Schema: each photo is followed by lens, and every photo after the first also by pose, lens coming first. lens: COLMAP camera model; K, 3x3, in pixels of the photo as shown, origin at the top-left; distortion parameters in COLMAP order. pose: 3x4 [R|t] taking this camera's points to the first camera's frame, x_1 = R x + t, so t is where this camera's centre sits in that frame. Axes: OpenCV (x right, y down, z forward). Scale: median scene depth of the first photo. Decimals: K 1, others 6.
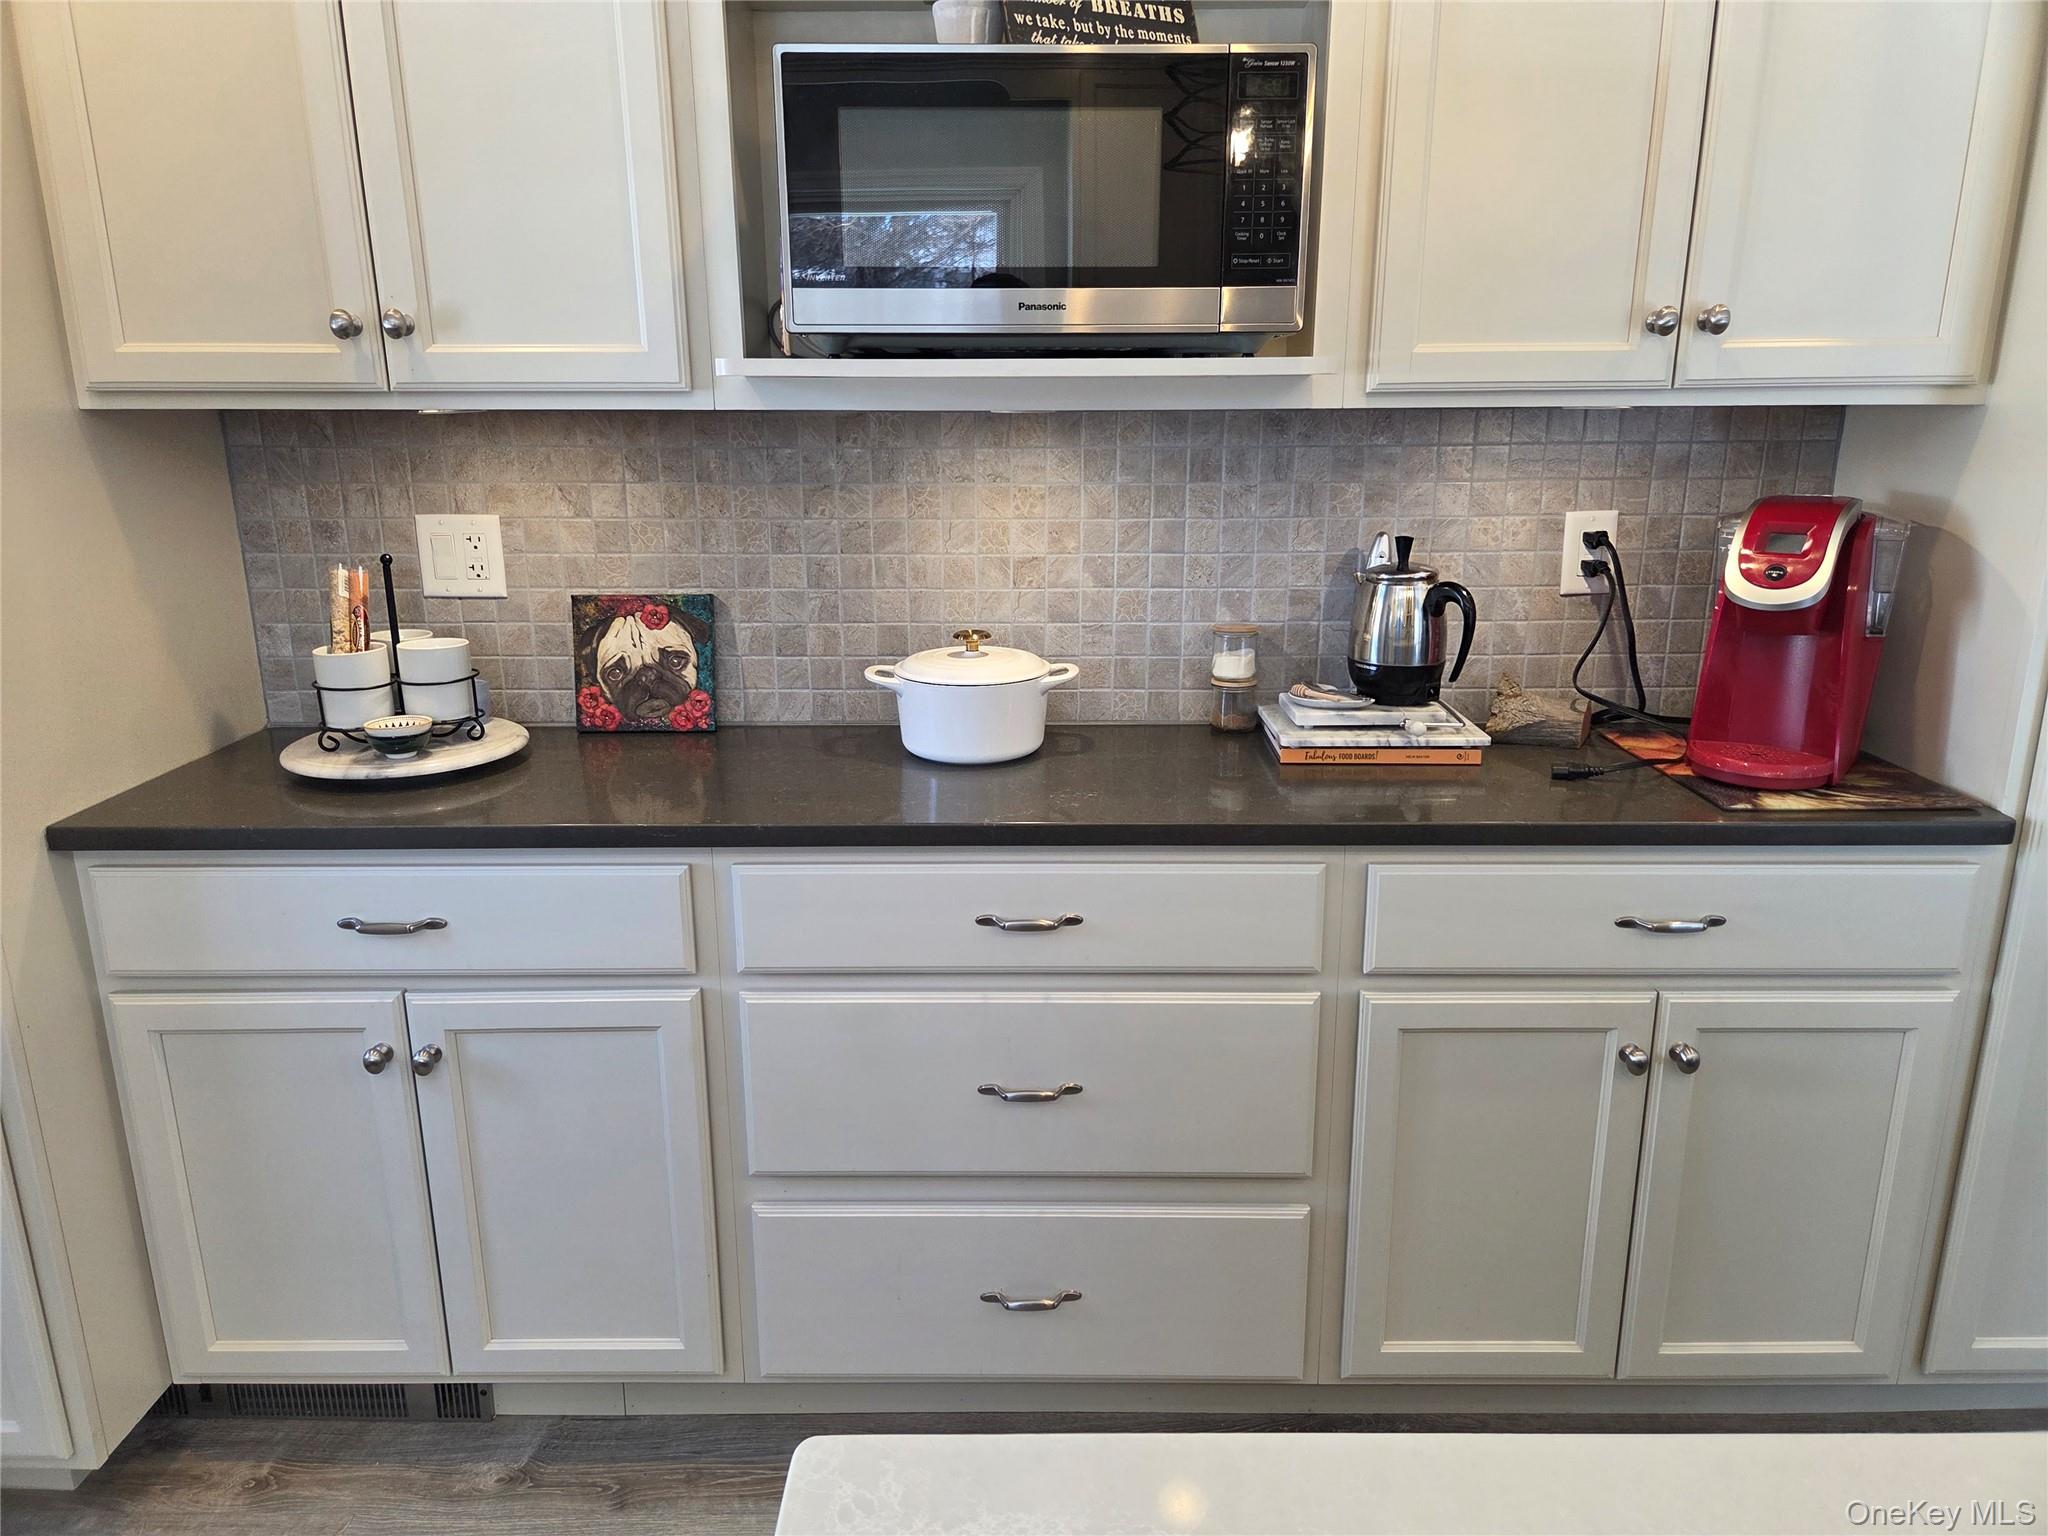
lens RADIAL K [[1381.2, 0, 1013.6], [0, 1381.2, 755.6], [0, 0, 1]] dist [0.040241, -0.027895]
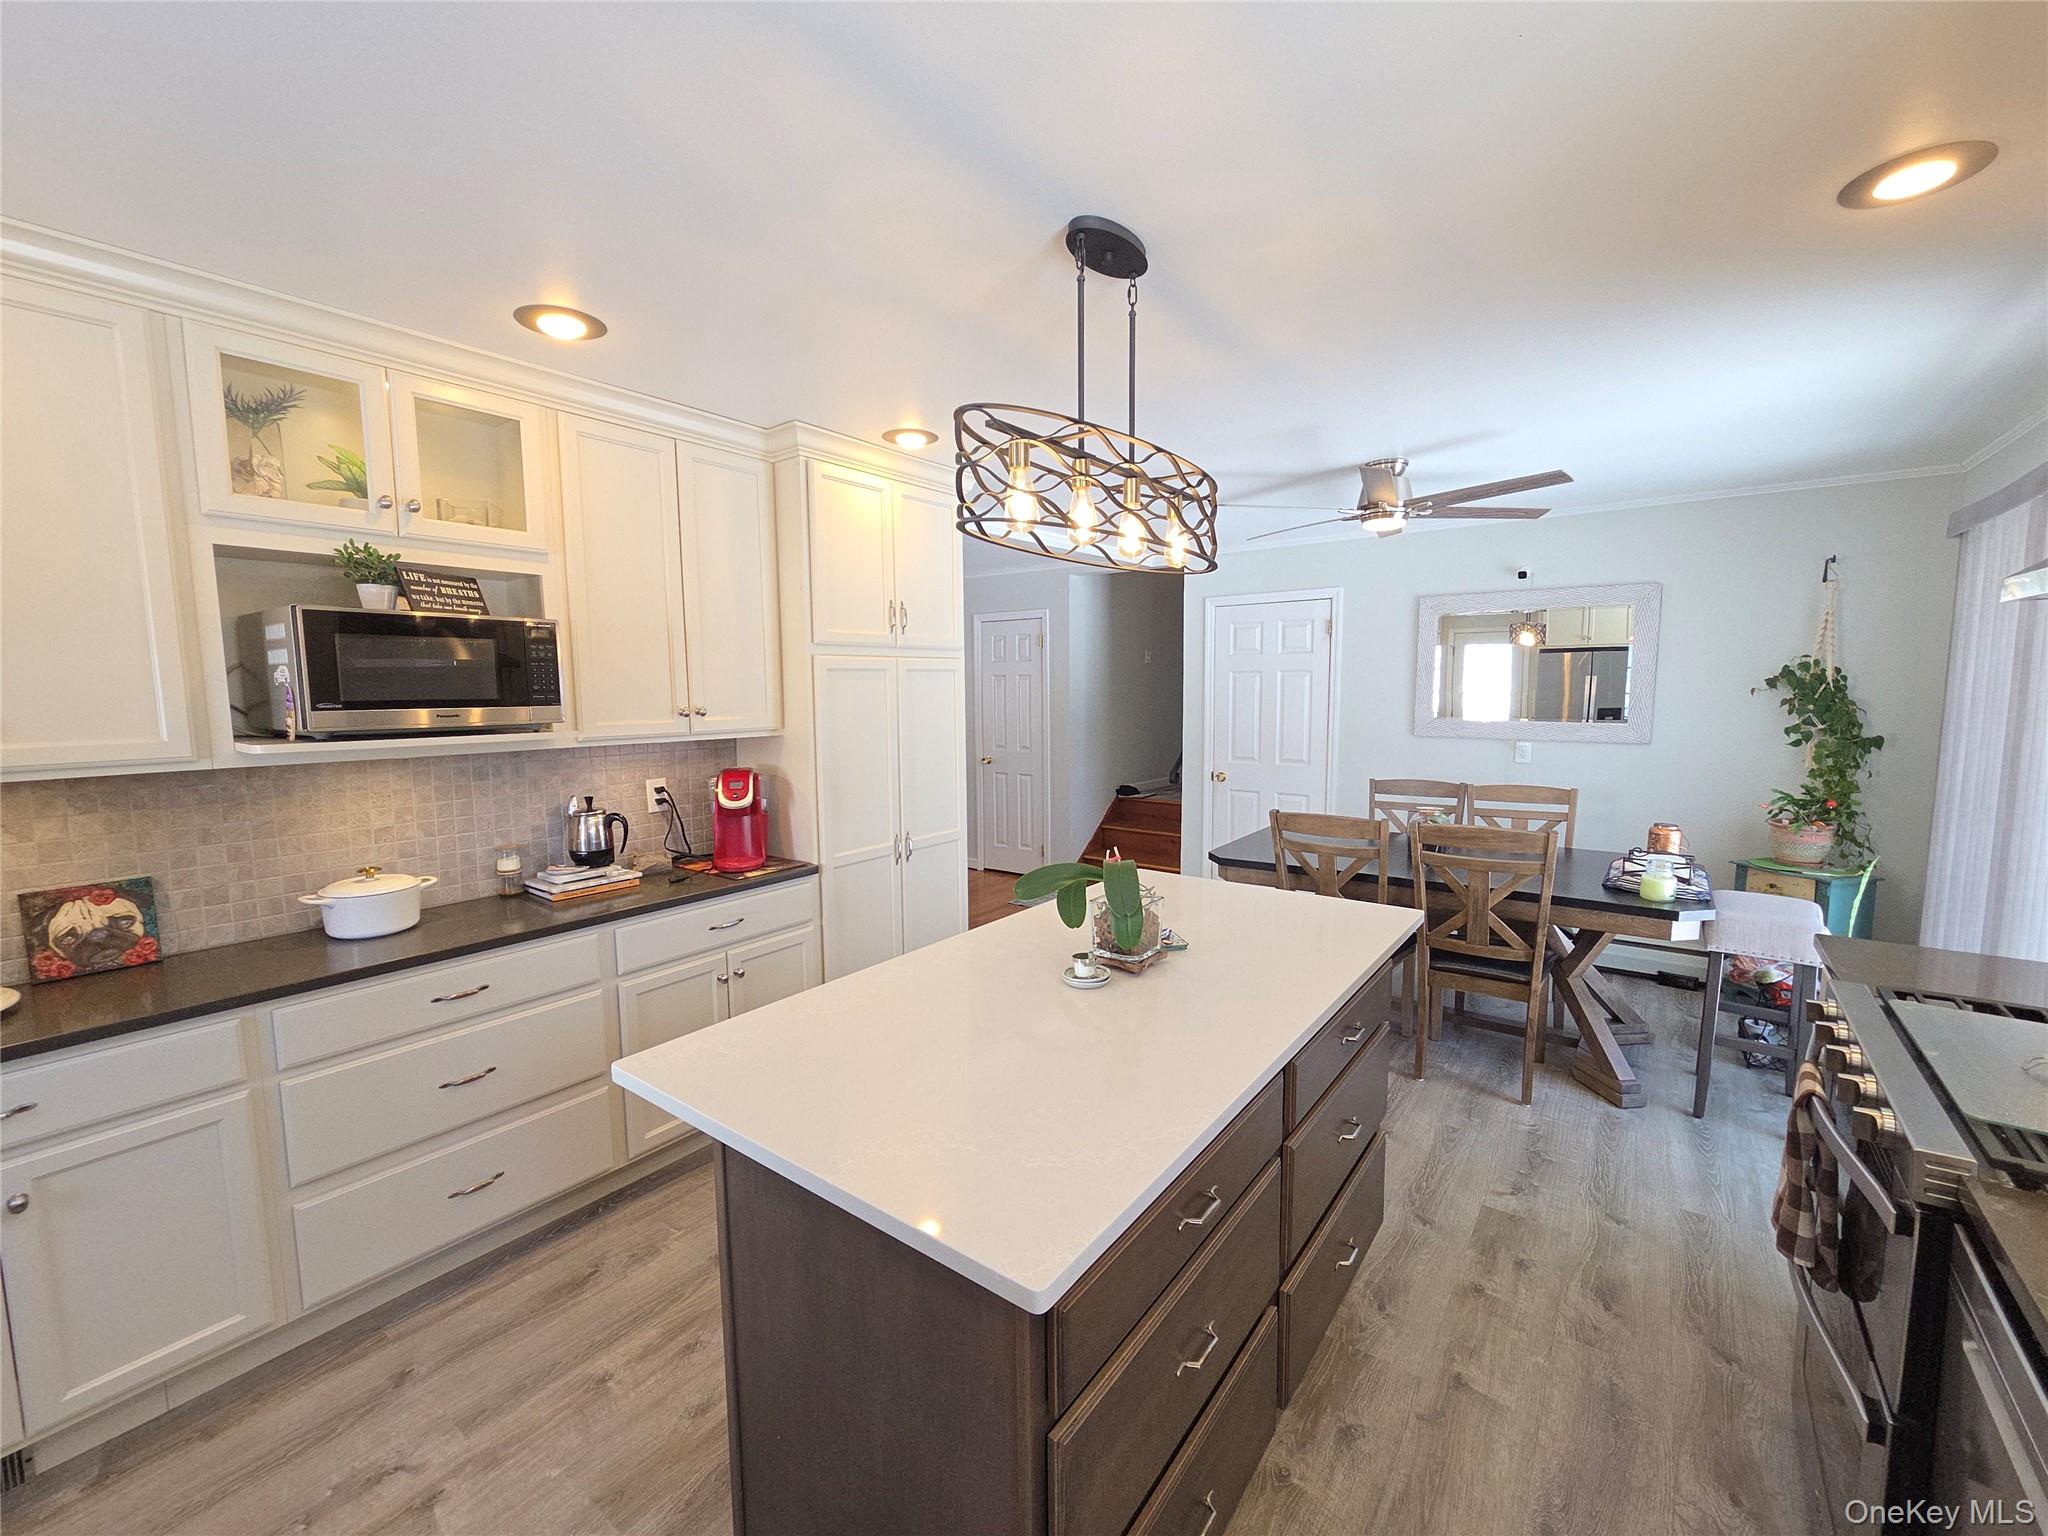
lens RADIAL K [[825.8, 0, 1017.5], [0, 825.8, 768.8], [0, 0, 1]] dist [0.004805, -0.000399]
pose [[0.600394, -0.079743, 0.795719, -0.390509], [0.208454, 0.976224, -0.059453, 0.031510], [-0.772059, 0.201566, 0.602741, -0.417246]]
